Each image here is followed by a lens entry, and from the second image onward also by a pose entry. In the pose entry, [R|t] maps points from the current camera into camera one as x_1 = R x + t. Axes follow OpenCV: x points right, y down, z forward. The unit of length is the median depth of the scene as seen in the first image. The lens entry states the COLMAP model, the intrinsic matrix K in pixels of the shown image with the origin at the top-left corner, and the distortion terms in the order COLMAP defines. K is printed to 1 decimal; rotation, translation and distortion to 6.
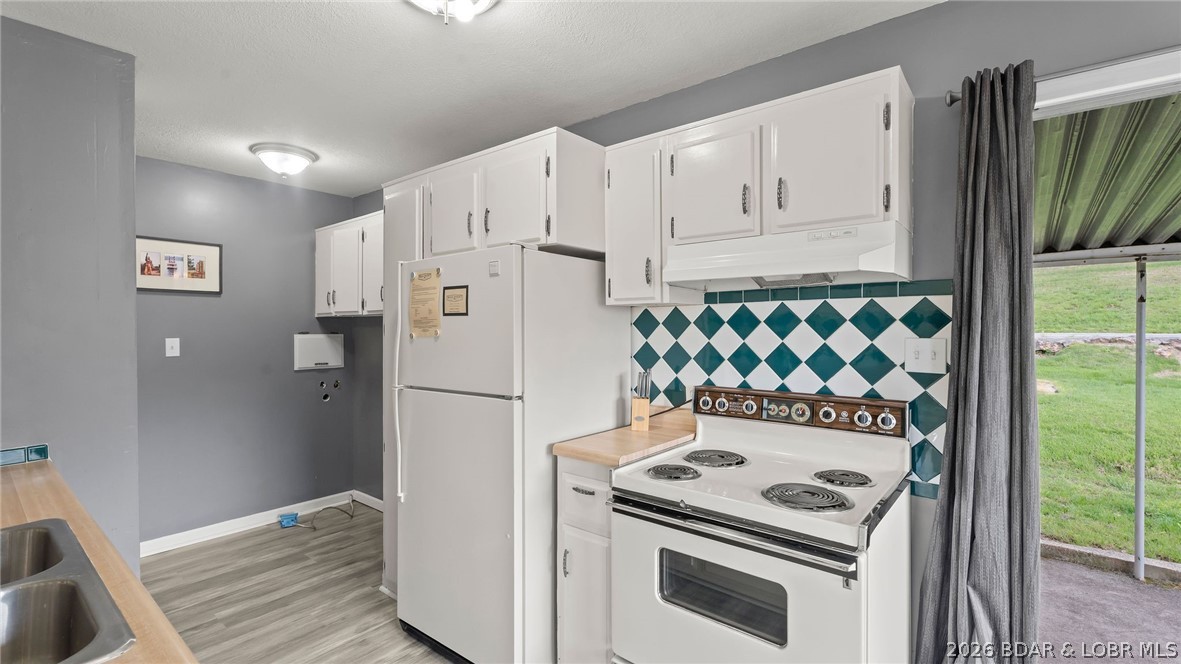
lens RADIAL K [[517.1, 0, 591.4], [0, 517.1, 330.5], [0, 0, 1]] dist [0.000495, -0.000444]
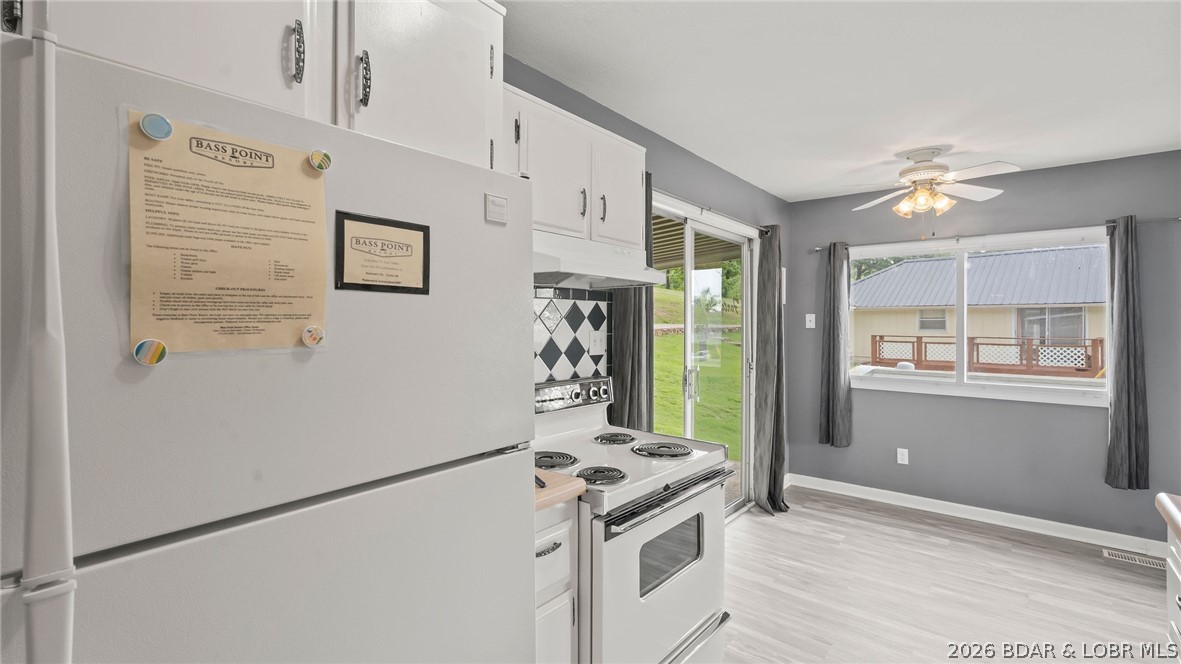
lens RADIAL K [[517.1, 0, 583.9], [0, 517.1, 327.7], [0, 0, 1]] dist [0.000495, -0.000444]
pose [[0.028905, -0.007517, 0.999554, -0.747863], [0.000280, 0.999972, 0.007512, -0.004374], [-0.999582, 0.000062, 0.028906, 0.941201]]
